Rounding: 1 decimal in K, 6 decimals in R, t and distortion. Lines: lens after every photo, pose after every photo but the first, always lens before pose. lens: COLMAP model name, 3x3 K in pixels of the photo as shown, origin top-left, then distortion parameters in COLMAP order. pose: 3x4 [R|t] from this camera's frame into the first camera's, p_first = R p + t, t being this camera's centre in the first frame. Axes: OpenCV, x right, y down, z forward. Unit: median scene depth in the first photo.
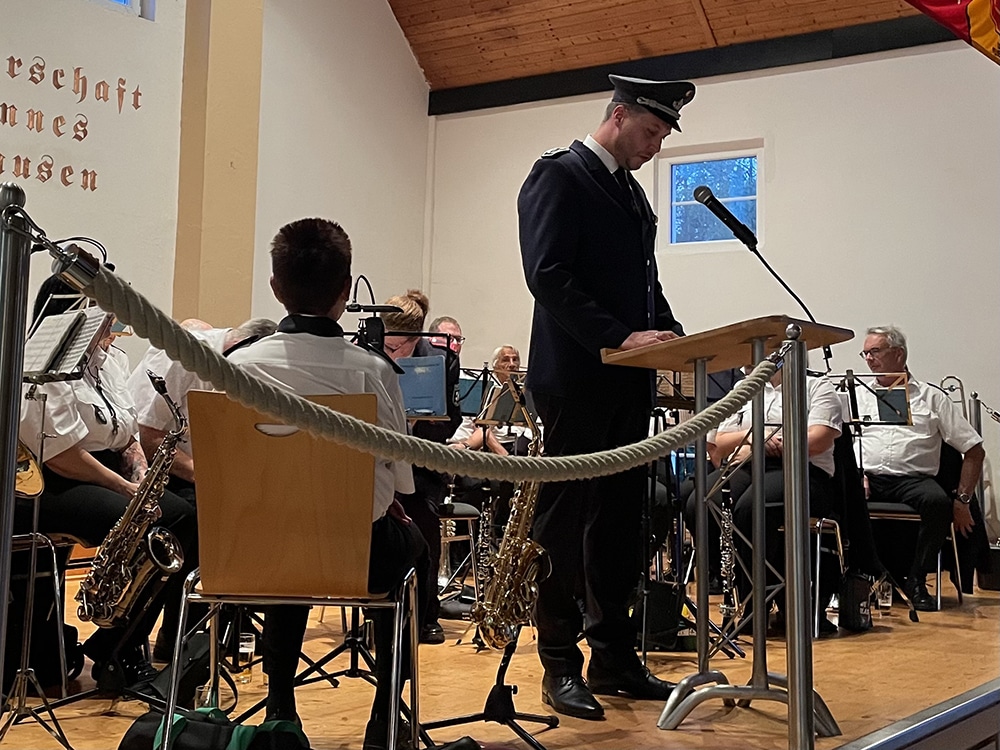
lens RADIAL K [[1398.0, 0, 404.2], [0, 1398.0, 256.4], [0, 0, 1]] dist [0.111734, -0.194277]
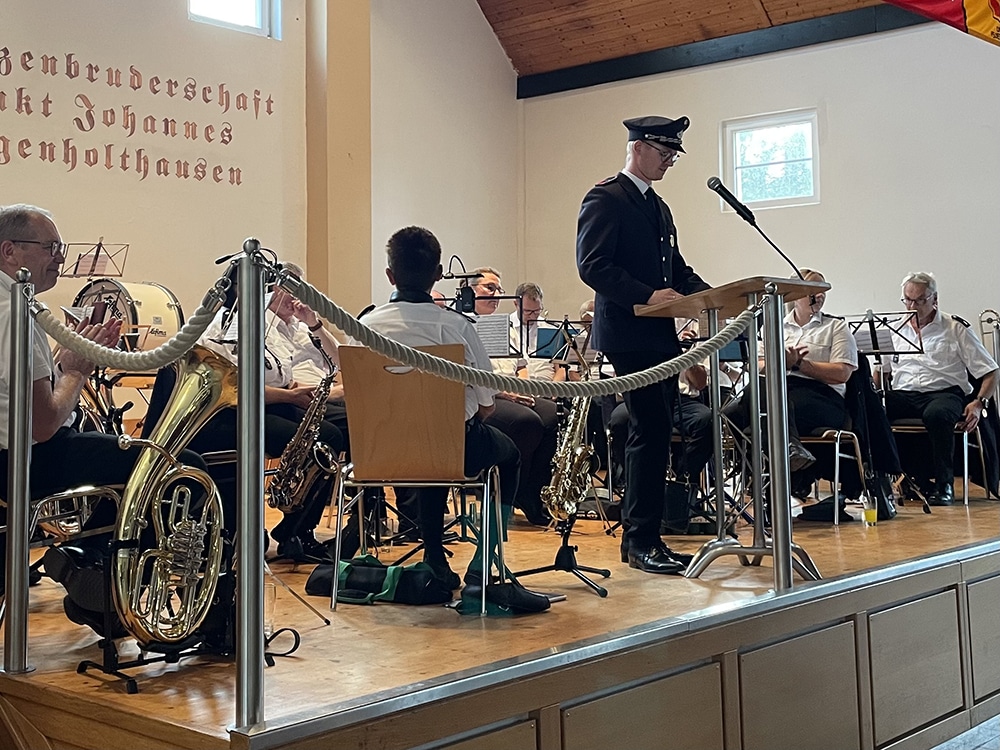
lens RADIAL K [[1334.7, 0, 354.0], [0, 1334.7, 257.5], [0, 0, 1]] dist [0.122084, -0.251344]
pose [[0.992022, -0.043336, -0.118382, 0.015576], [0.047157, 0.998447, 0.029670, -0.018073], [0.116913, -0.035016, 0.992525, -0.185059]]
